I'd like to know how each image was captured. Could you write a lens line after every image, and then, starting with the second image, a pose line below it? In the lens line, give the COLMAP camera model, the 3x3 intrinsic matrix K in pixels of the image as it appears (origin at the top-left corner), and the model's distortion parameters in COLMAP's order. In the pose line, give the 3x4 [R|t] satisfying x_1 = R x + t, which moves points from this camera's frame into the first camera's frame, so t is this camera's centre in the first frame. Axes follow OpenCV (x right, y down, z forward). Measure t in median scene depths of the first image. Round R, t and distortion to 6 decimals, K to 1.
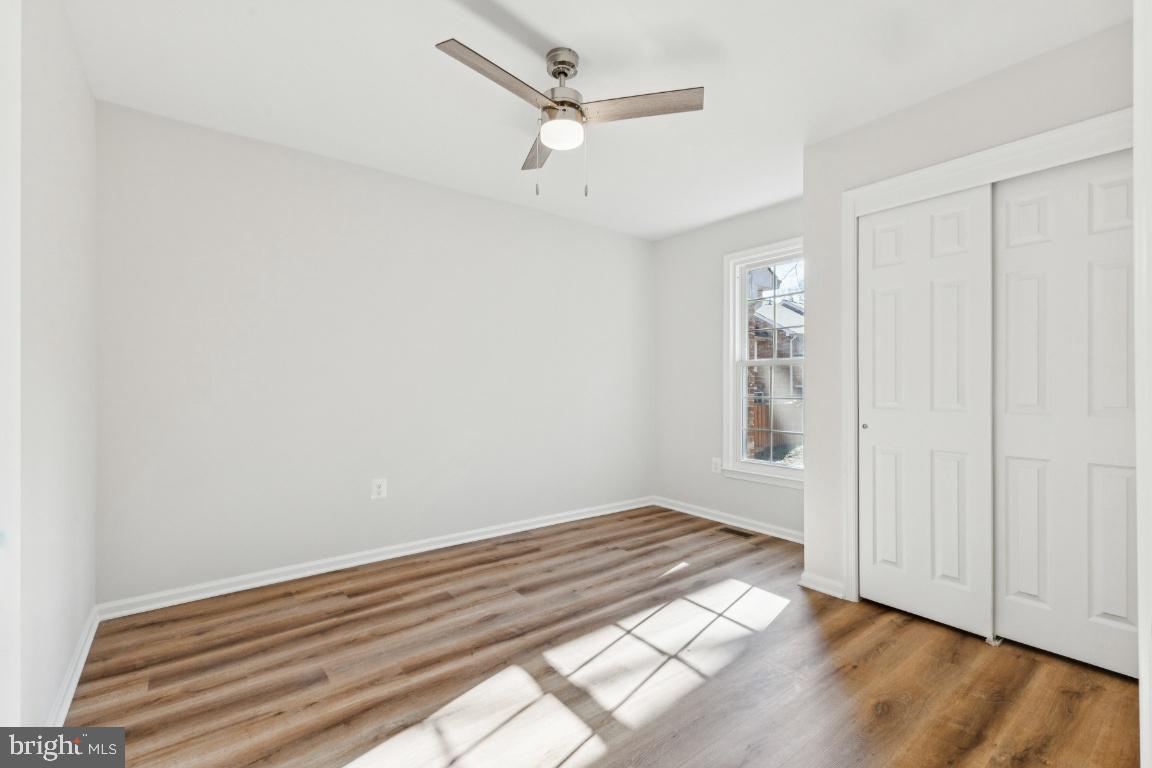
lens RADIAL K [[503.9, 0, 578.3], [0, 503.9, 384.3], [0, 0, 1]] dist [0.024710, 0.000030]
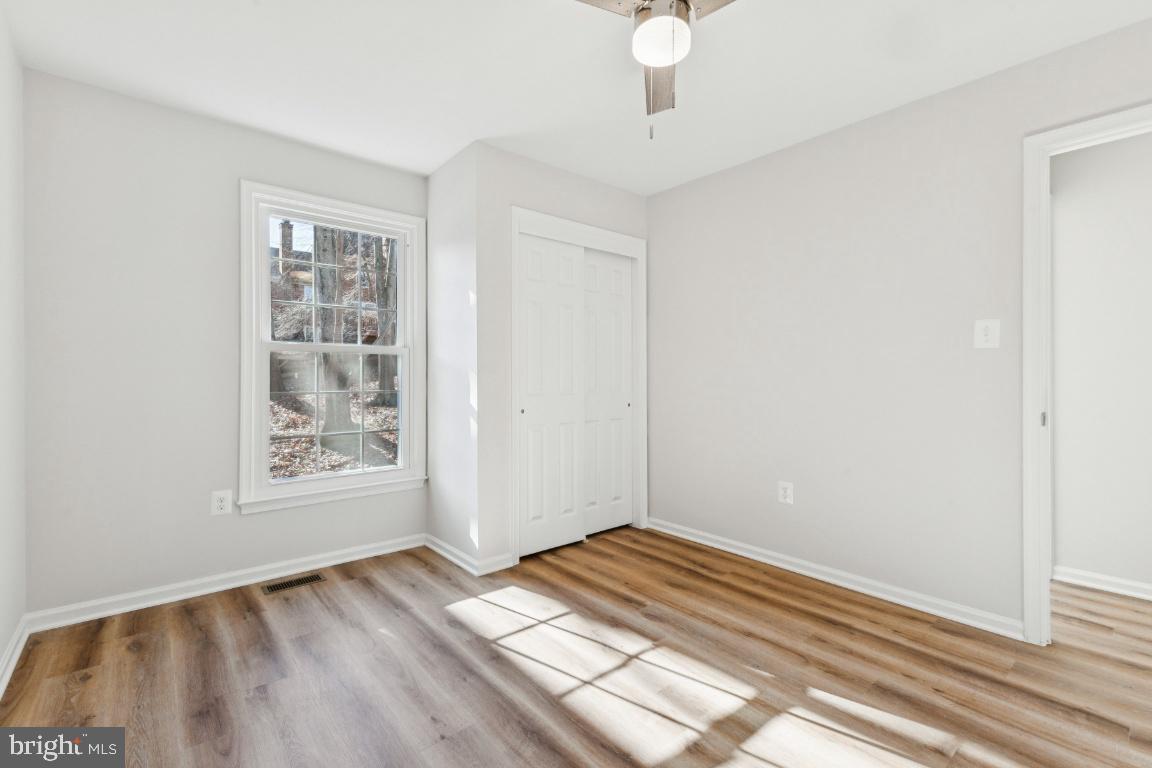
lens RADIAL K [[503.9, 0, 579.5], [0, 503.9, 380.8], [0, 0, 1]] dist [0.024710, 0.000030]
pose [[-0.040479, -0.002823, 0.999176, -0.584324], [-0.000106, 0.999996, 0.002821, 0.007735], [-0.999180, 0.000008, -0.040479, 0.867582]]
